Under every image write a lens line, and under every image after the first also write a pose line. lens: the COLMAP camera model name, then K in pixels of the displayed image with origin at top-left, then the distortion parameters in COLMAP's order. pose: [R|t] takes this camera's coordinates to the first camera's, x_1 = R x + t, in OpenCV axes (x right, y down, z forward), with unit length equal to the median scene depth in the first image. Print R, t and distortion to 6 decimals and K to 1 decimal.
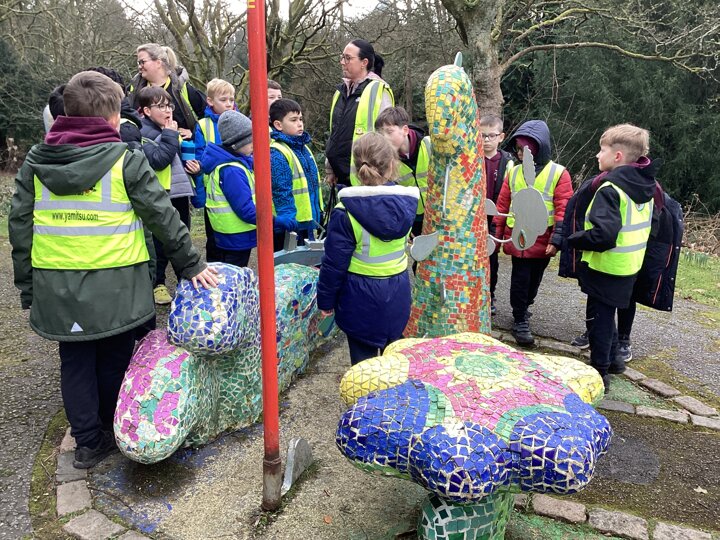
lens RADIAL K [[646.1, 0, 367.8], [0, 646.1, 287.0], [0, 0, 1]] dist [0.107490, -0.166868]
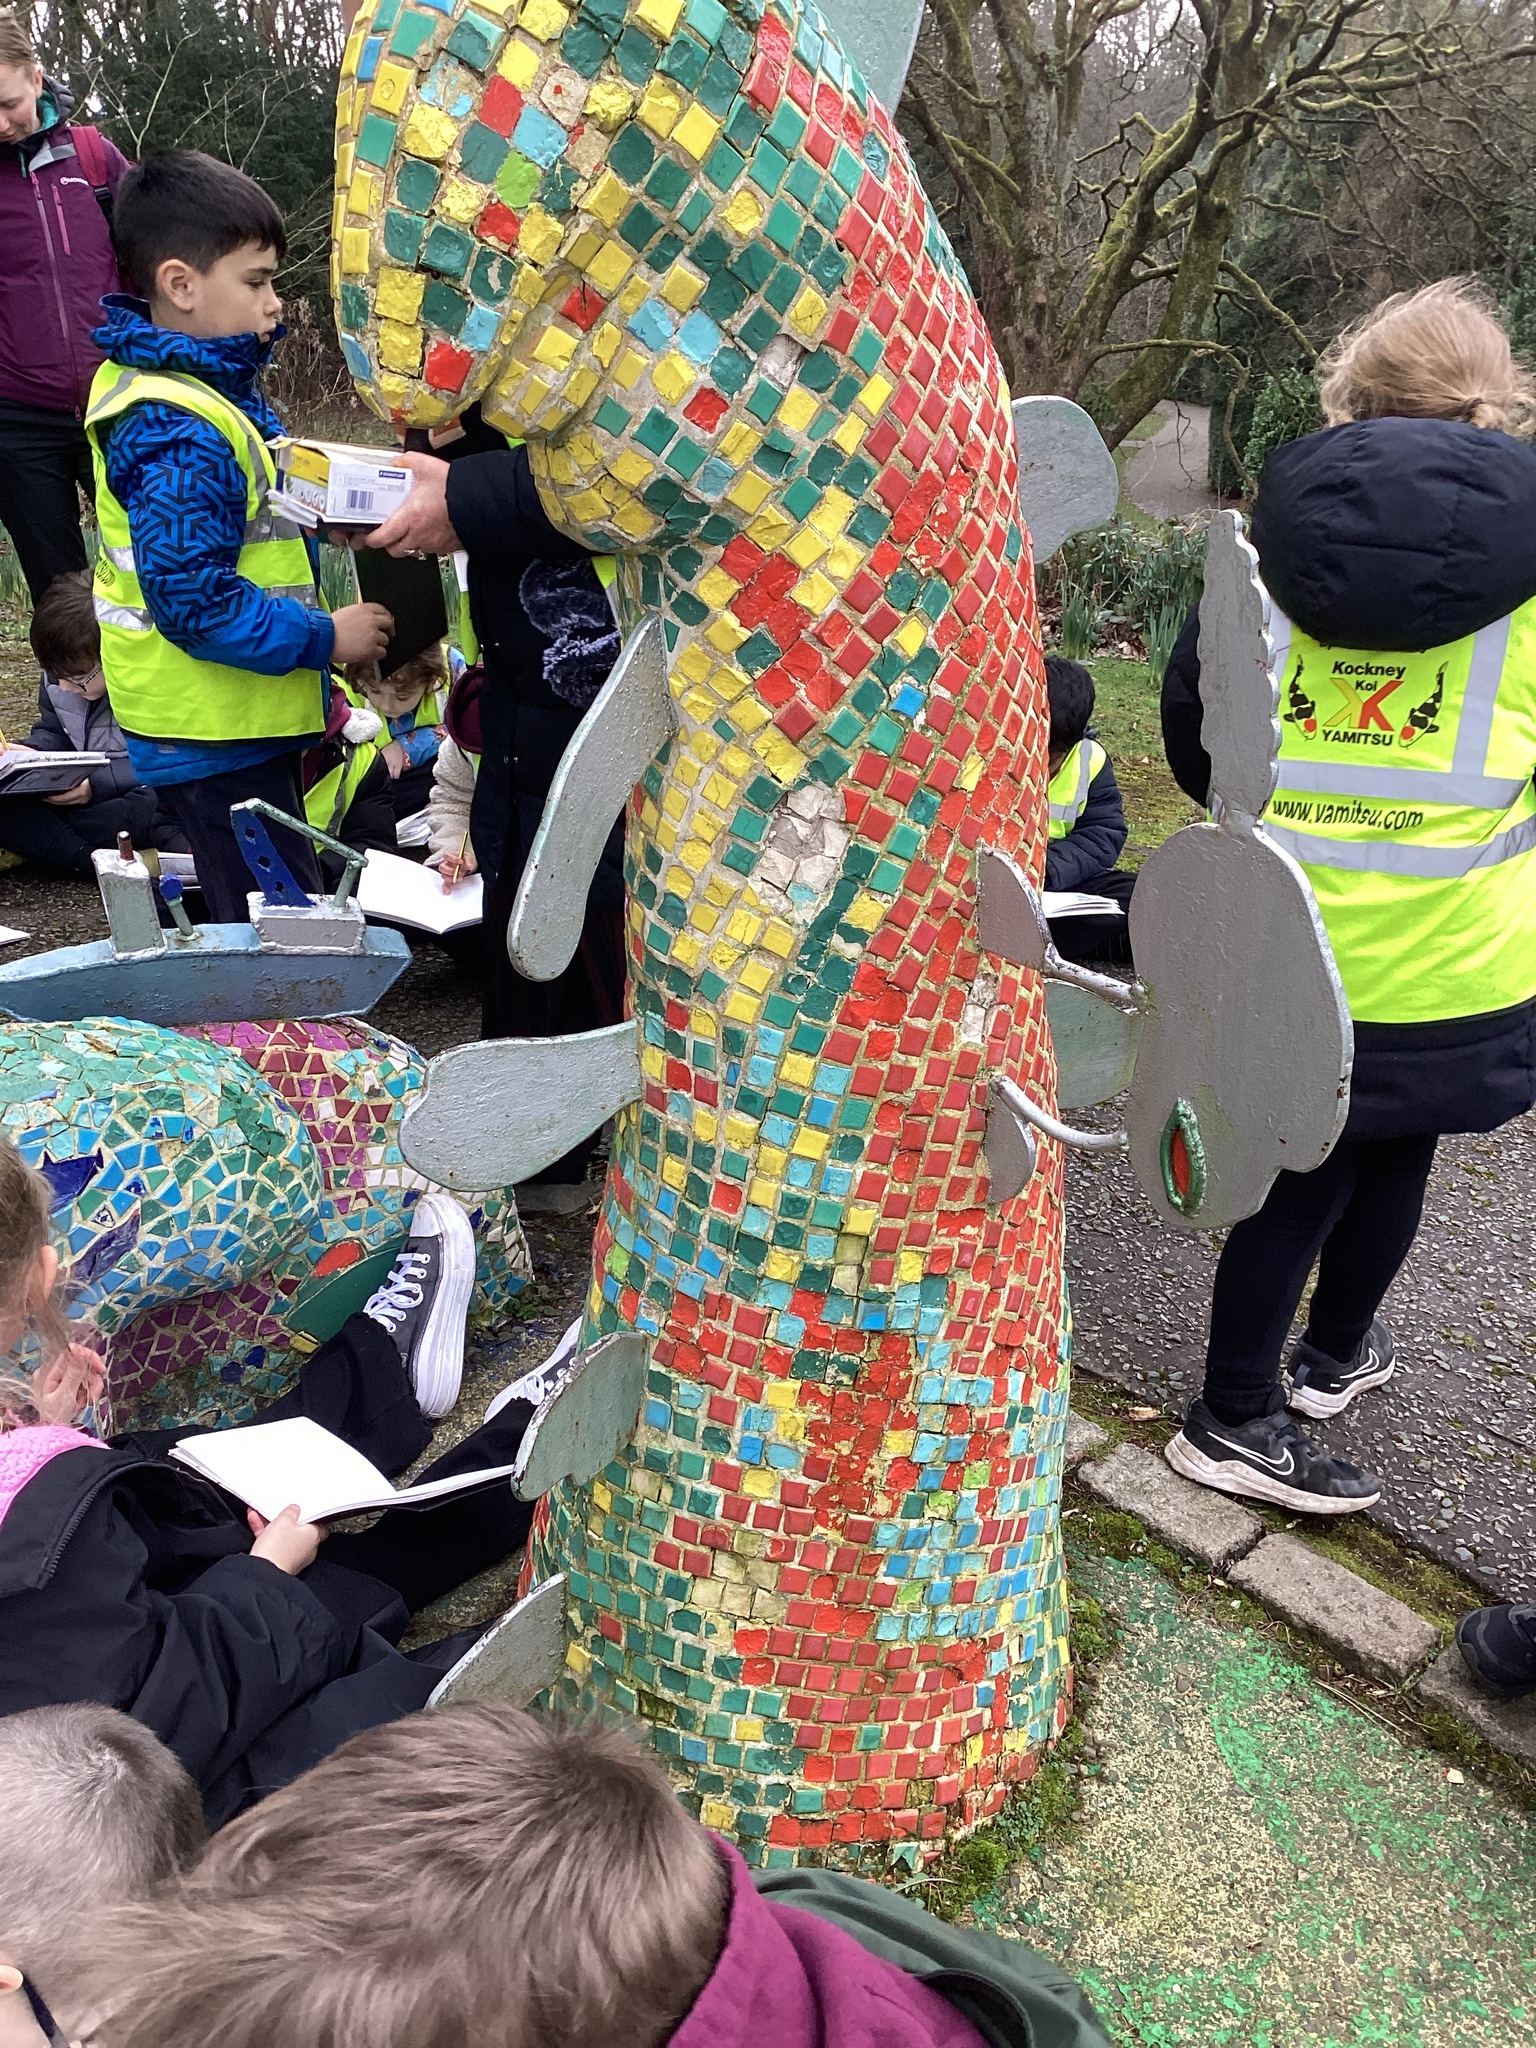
lens RADIAL K [[1837.8, 0, 752.1], [0, 1837.8, 1062.0], [0, 0, 1]] dist [0.107490, -0.166868]
pose [[0.914855, 0.174537, -0.364112, 0.302603], [-0.123469, 0.979480, 0.159291, -0.152300], [0.384443, -0.100771, 0.917632, 0.595986]]
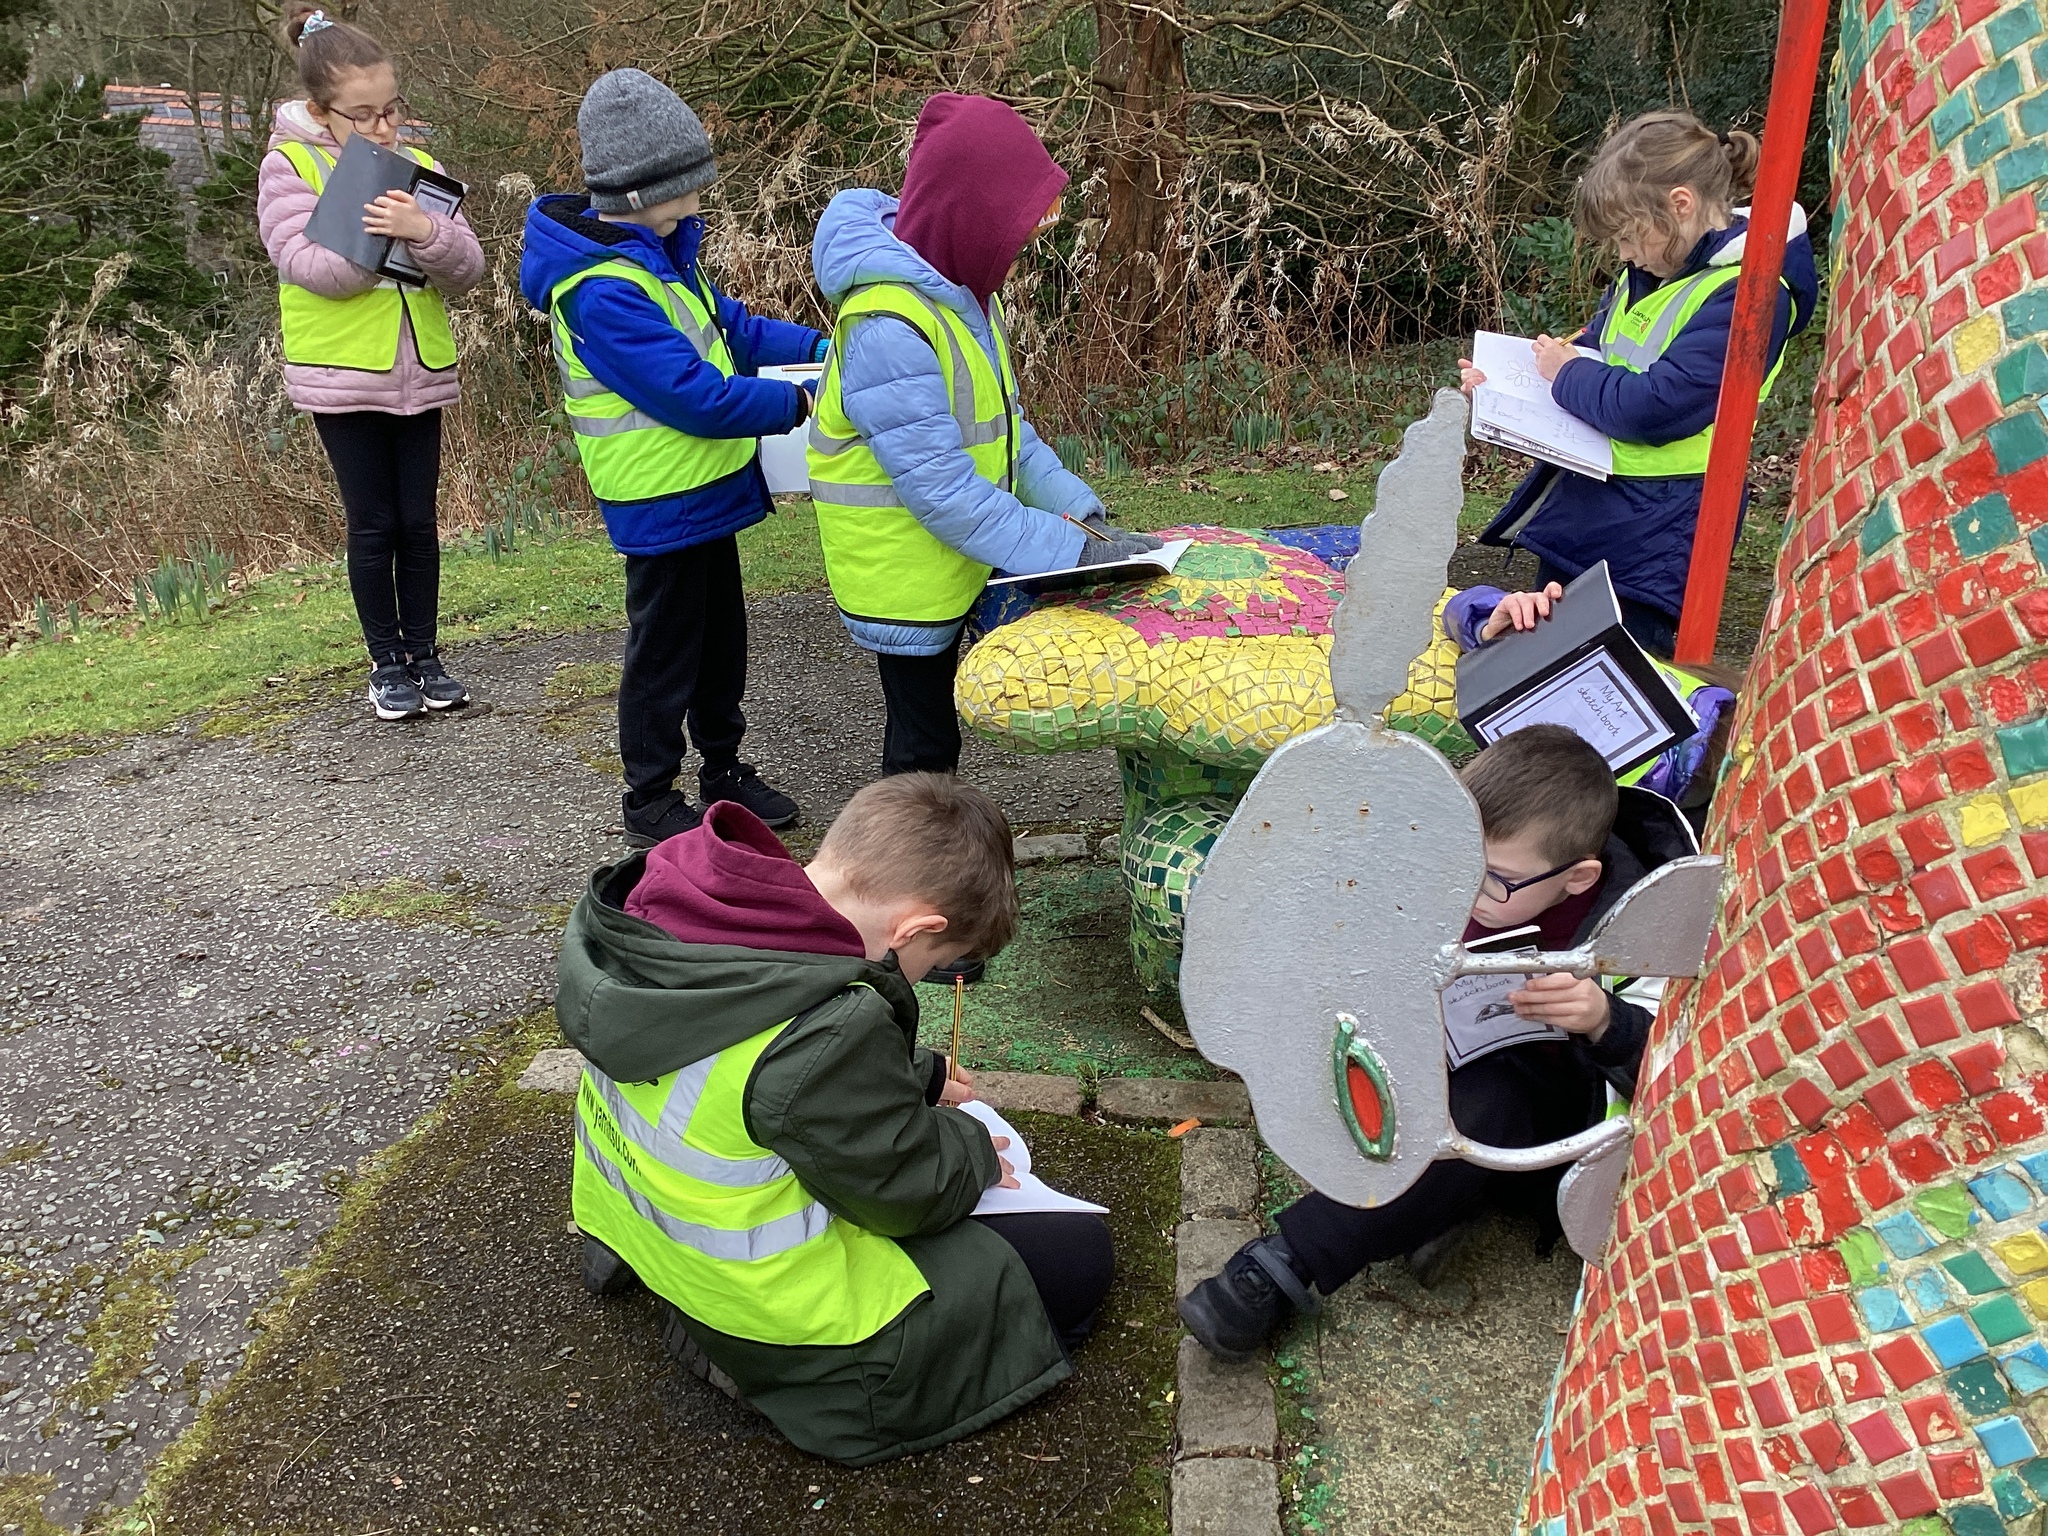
lens RADIAL K [[1837.8, 0, 1043.6], [0, 1837.8, 778.4], [0, 0, 1]] dist [0.107490, -0.166868]
pose [[-0.963275, 0.075436, -0.257704, 0.393081], [-0.105280, 0.776779, 0.620911, -0.350954], [0.247019, 0.625239, -0.740310, 1.238151]]
